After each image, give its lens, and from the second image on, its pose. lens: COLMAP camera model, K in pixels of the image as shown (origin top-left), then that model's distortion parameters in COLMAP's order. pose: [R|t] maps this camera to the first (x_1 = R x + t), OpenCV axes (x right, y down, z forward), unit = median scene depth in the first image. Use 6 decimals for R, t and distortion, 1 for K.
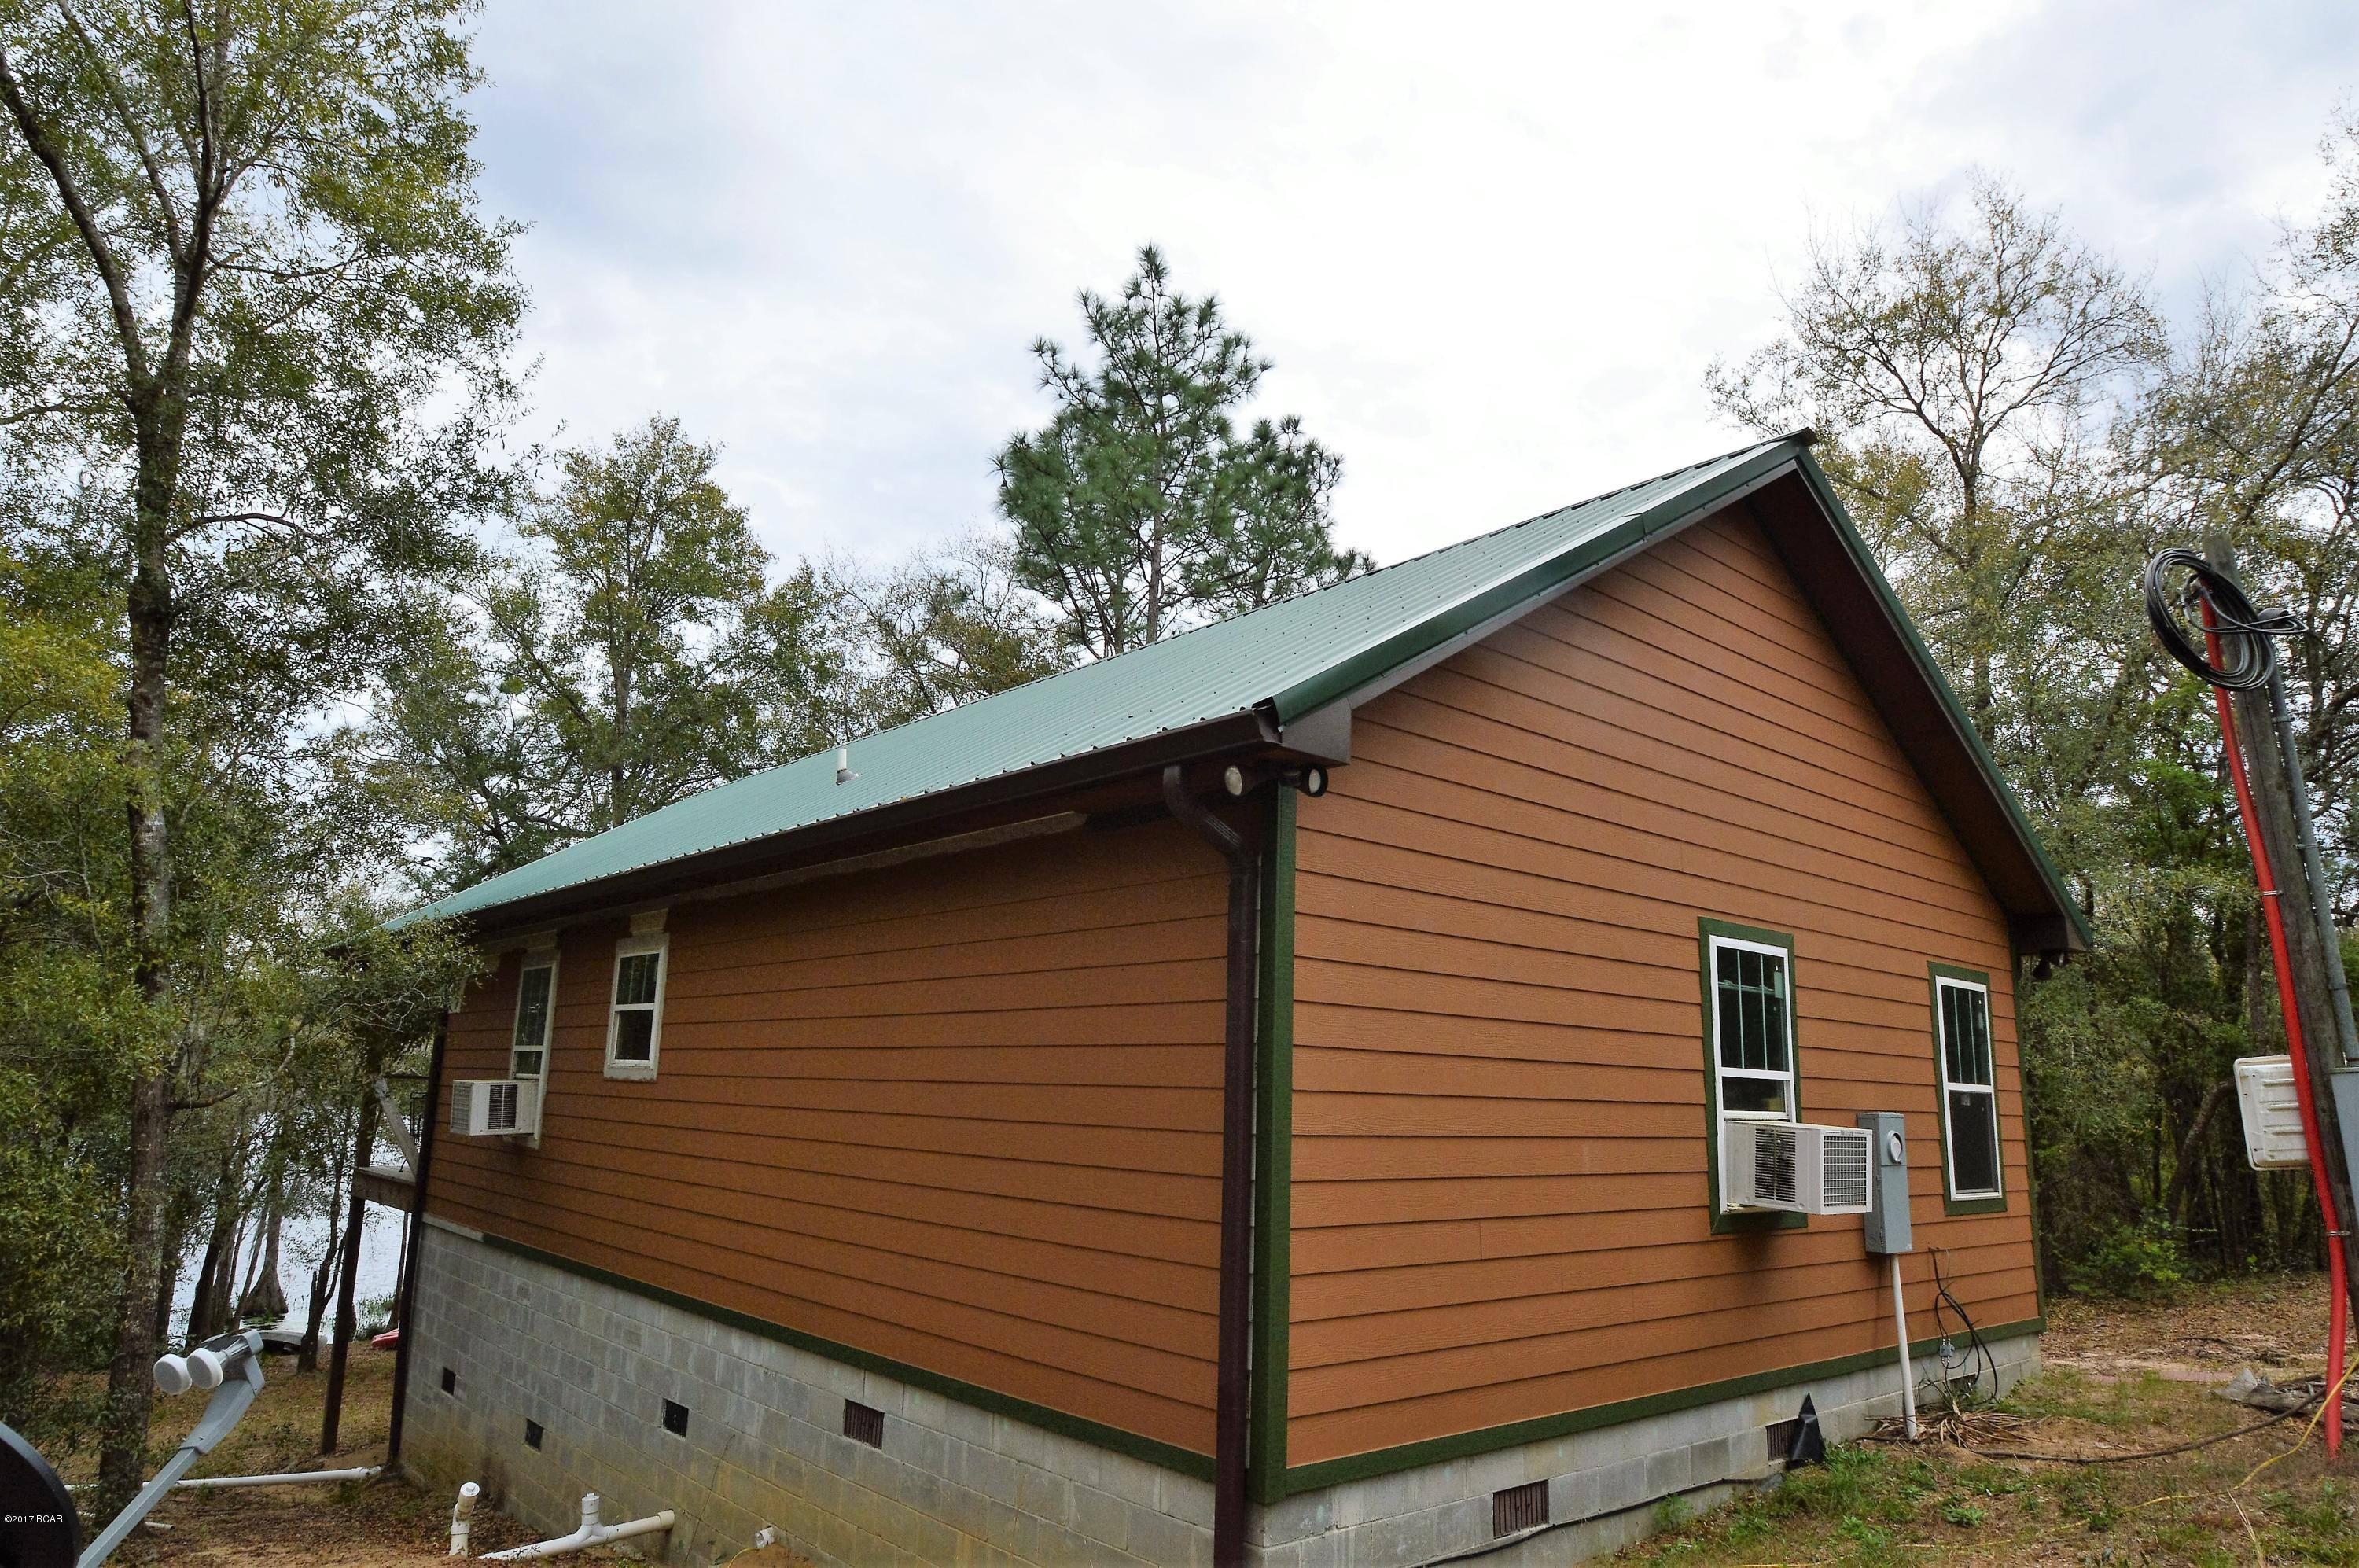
lens RADIAL K [[1432.1, 0, 1179.6], [0, 1432.1, 798.0], [0, 0, 1]] dist [0.001683, 0.003671]
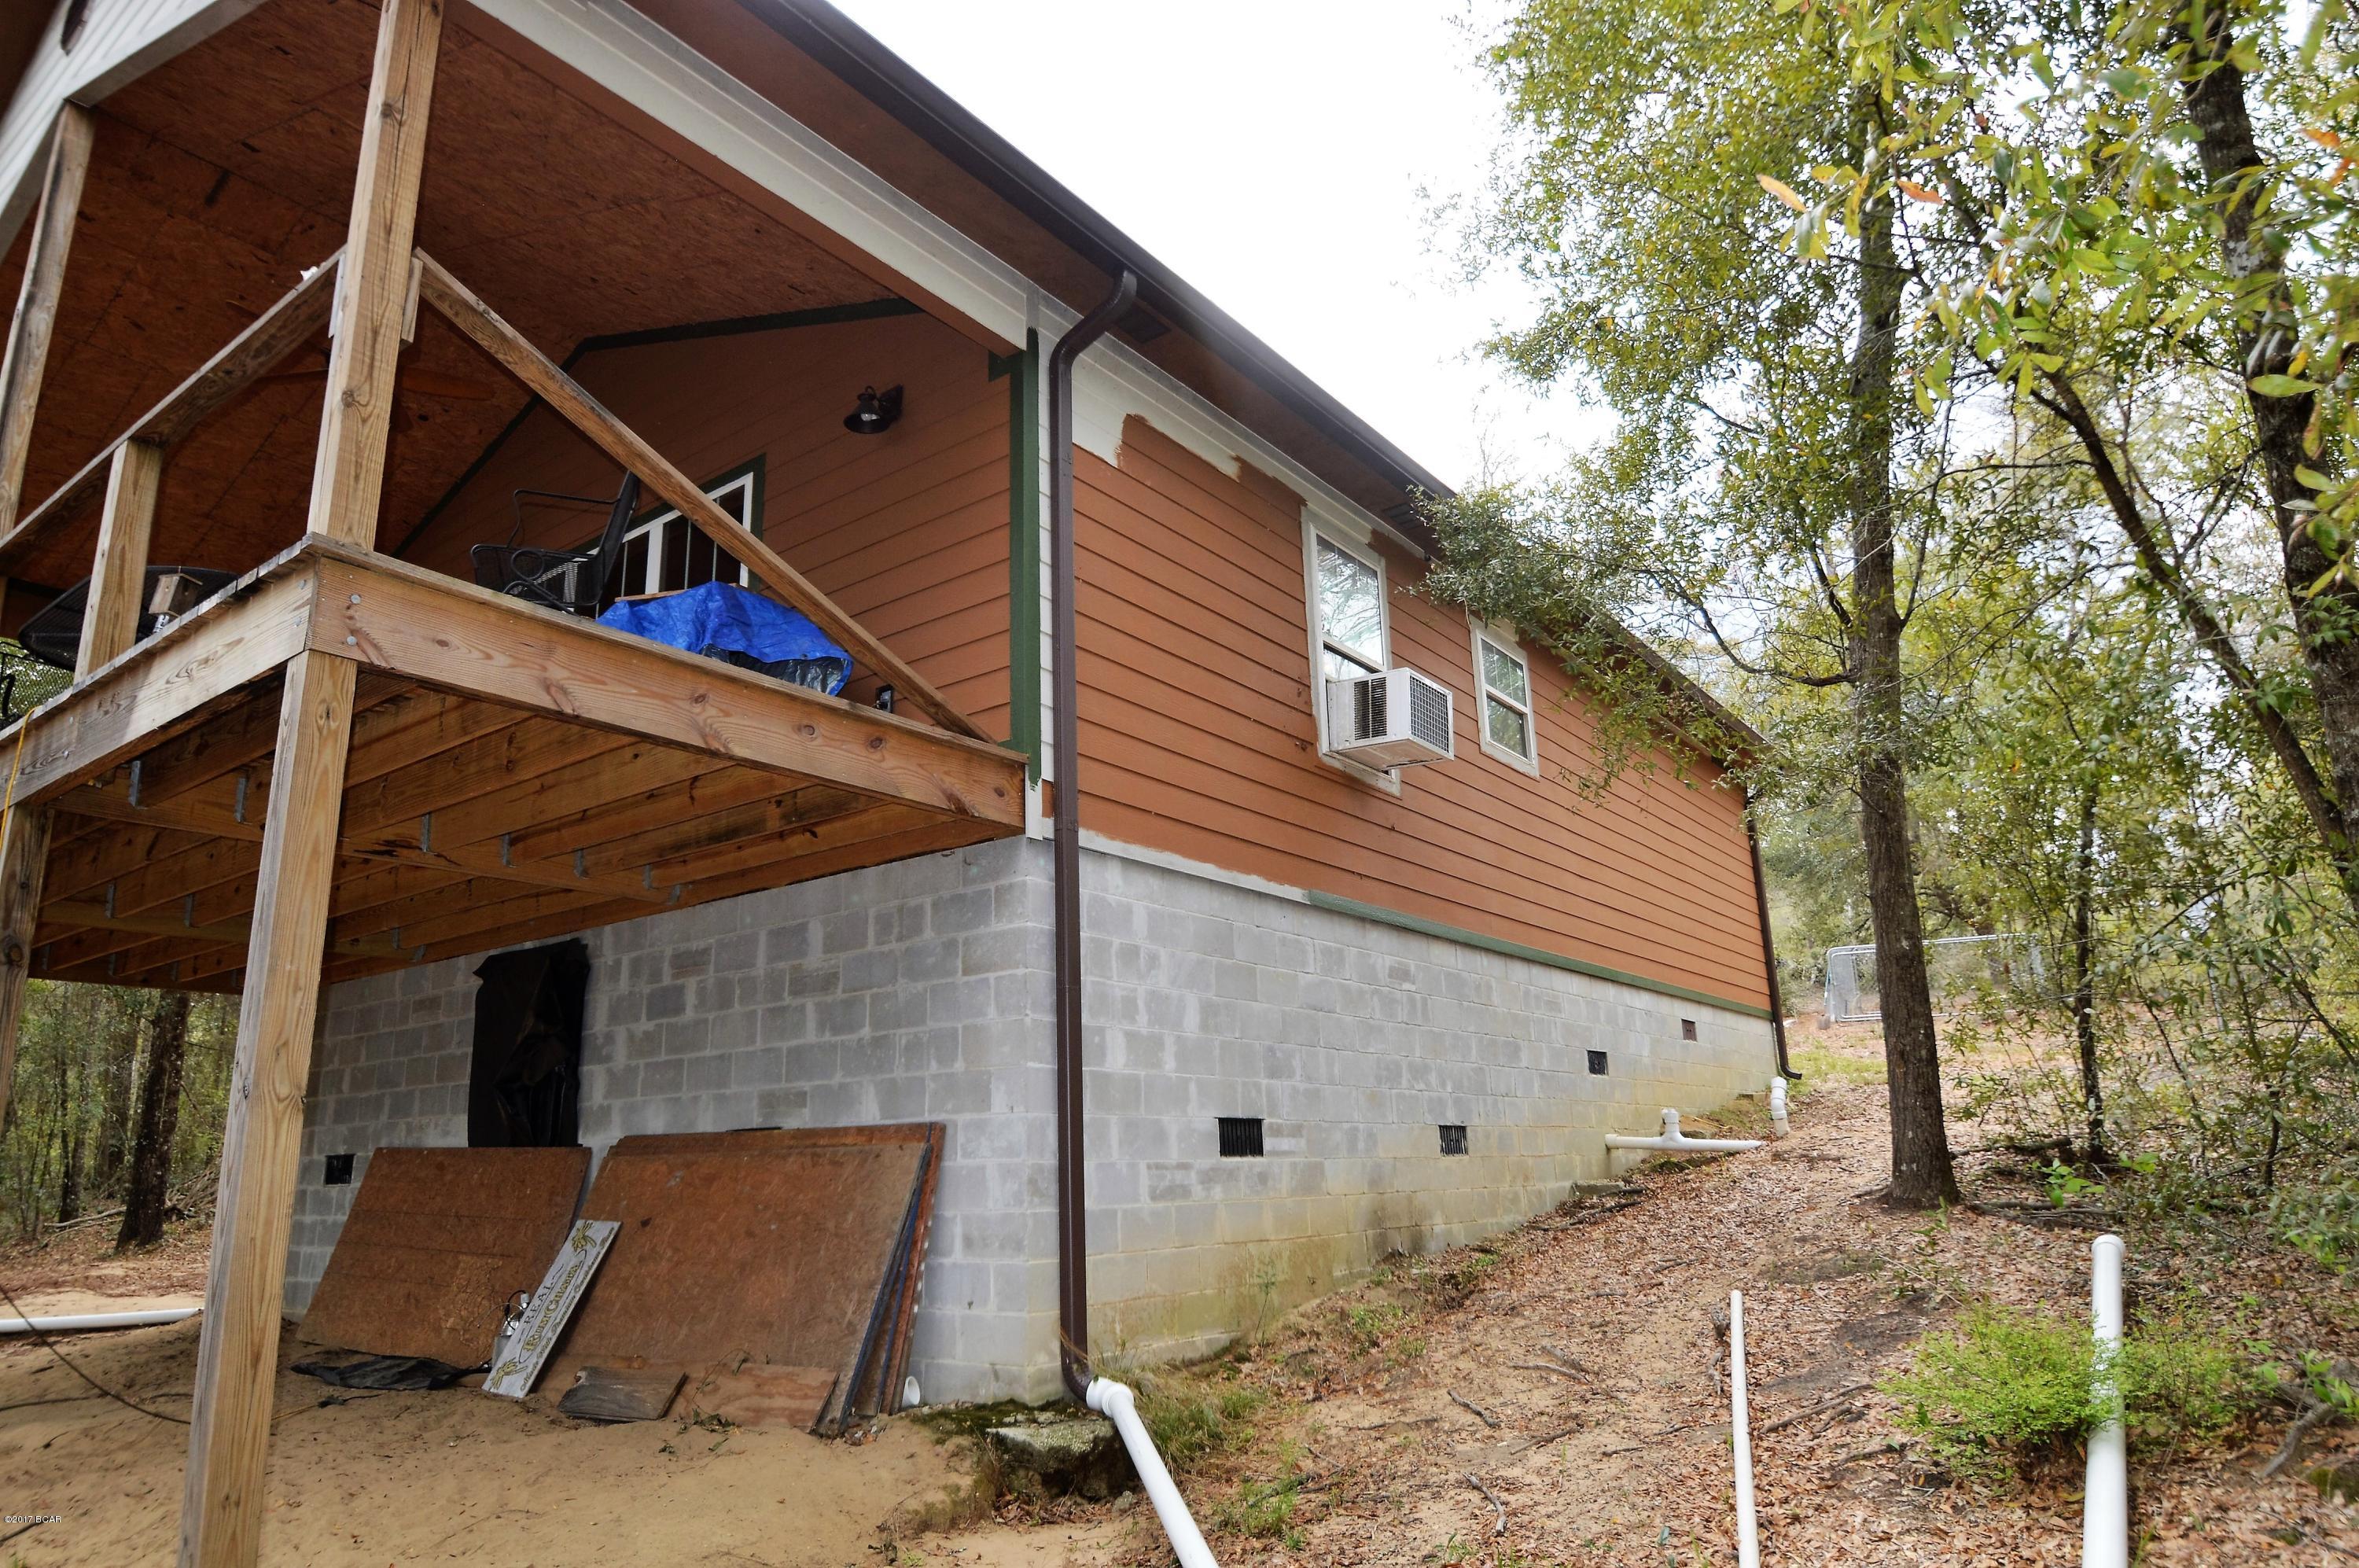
lens RADIAL K [[1432.1, 0, 1179.1], [0, 1432.1, 785.0], [0, 0, 1]] dist [0.001683, 0.003671]
pose [[-0.216822, 0.203754, 0.954711, -1.292111], [-0.204561, 0.946780, -0.248519, 0.511406], [-0.954538, -0.249181, -0.163602, 1.395593]]
